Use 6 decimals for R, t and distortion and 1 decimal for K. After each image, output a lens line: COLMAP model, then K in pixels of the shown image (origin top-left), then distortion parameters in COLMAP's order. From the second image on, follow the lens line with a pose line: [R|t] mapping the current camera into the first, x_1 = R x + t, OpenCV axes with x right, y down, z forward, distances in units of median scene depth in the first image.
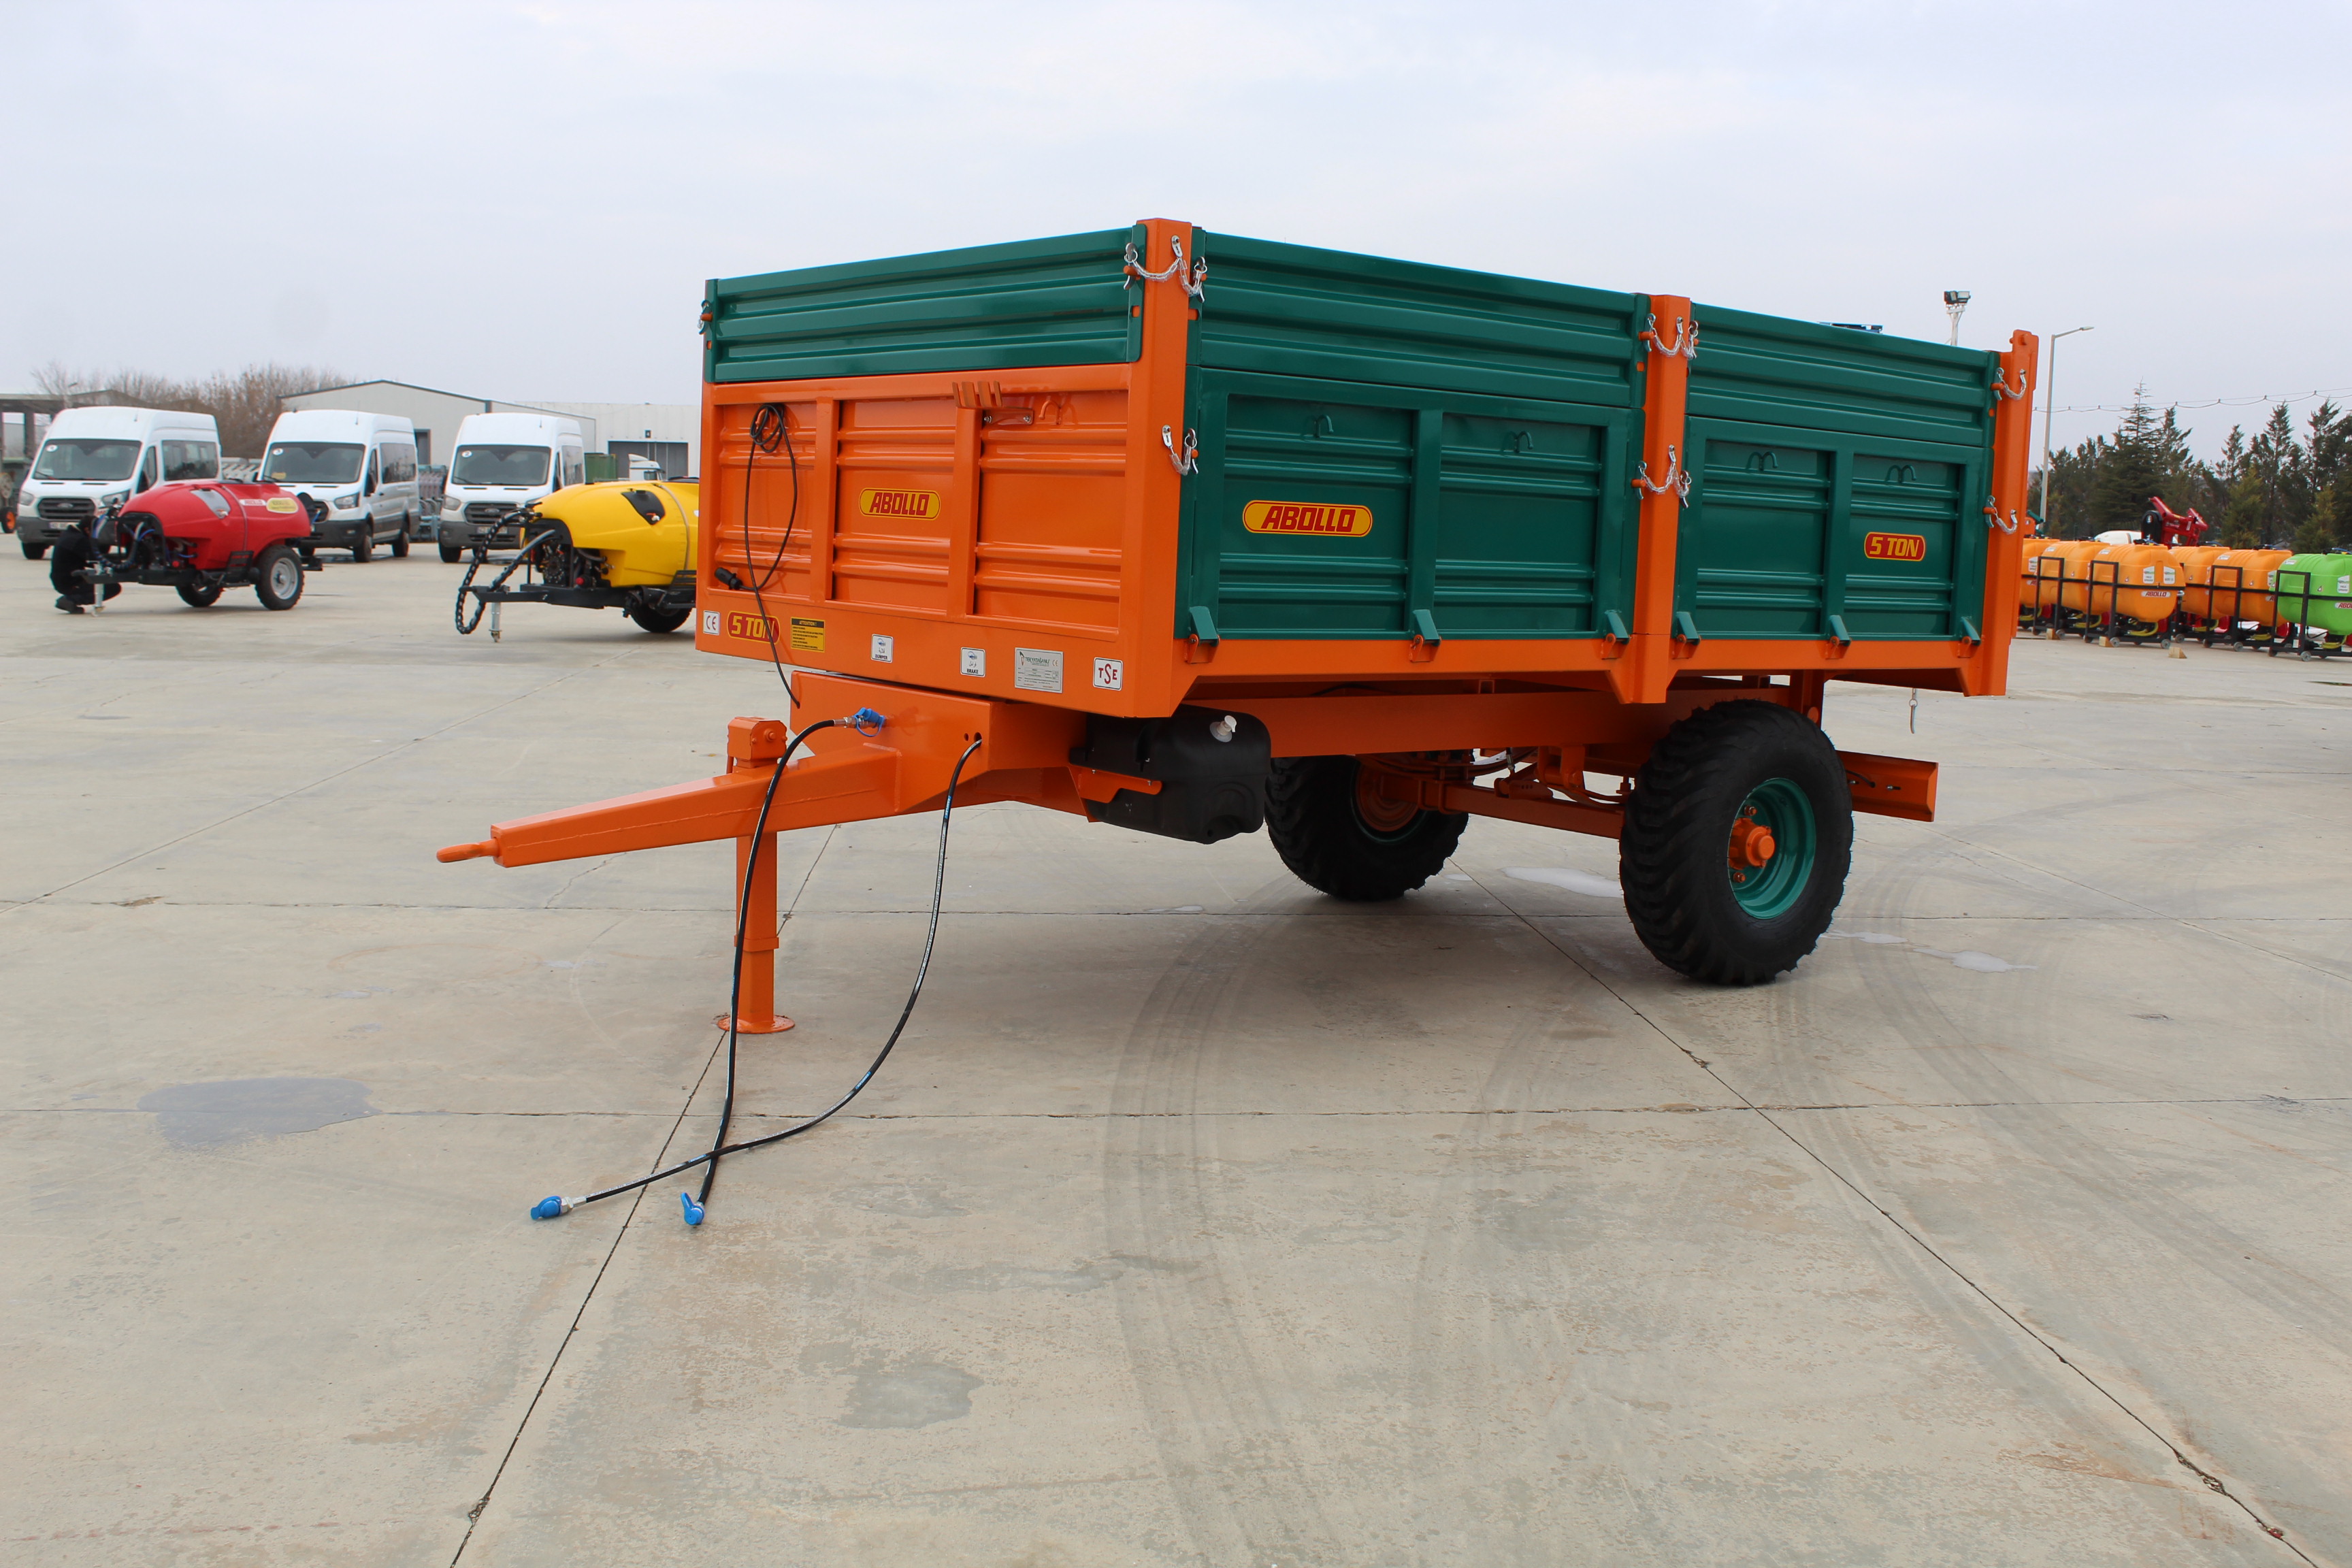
lens RADIAL K [[2303.0, 0, 1176.0], [0, 2303.0, 784.0], [0, 0, 1]] dist [-0.119080, 0.145484]
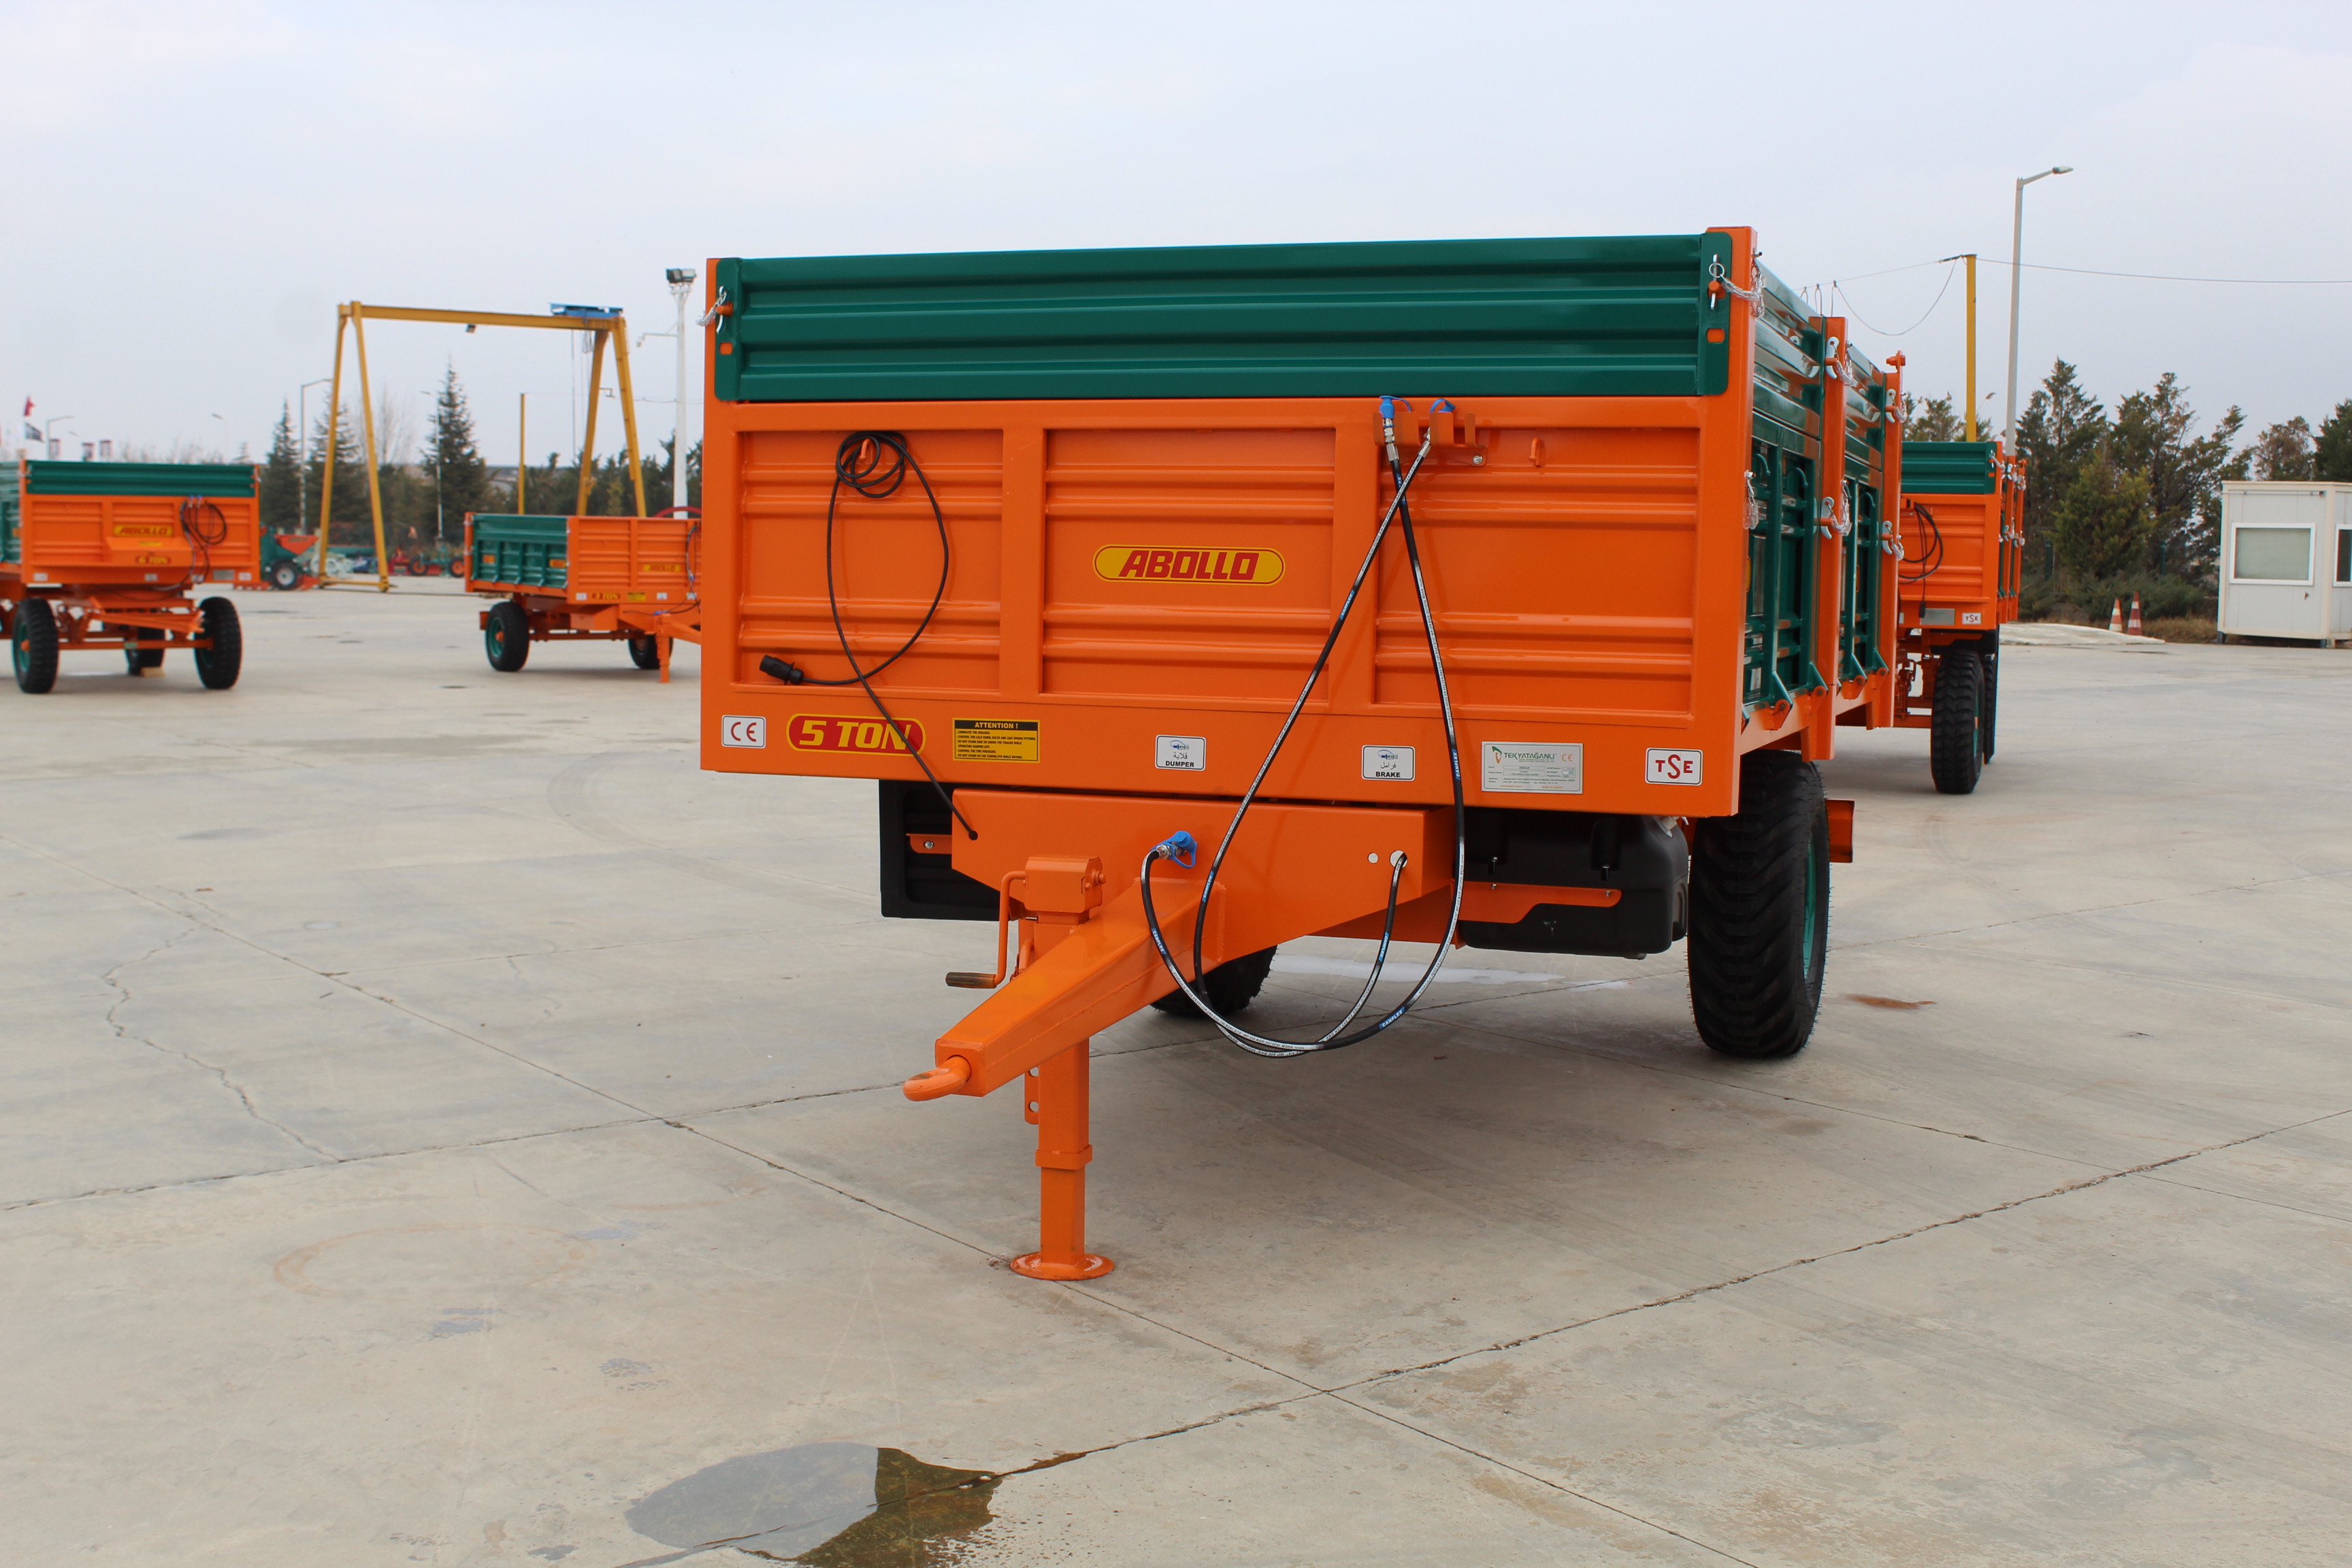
lens RADIAL K [[2691.3, 0, 1176.0], [0, 2691.3, 784.0], [0, 0, 1]] dist [-0.077199, 0.072619]
pose [[0.839864, -0.069702, 0.538303, -0.688001], [0.080465, 0.996751, 0.003522, -0.057974], [-0.536800, 0.040357, 0.842744, 0.268455]]
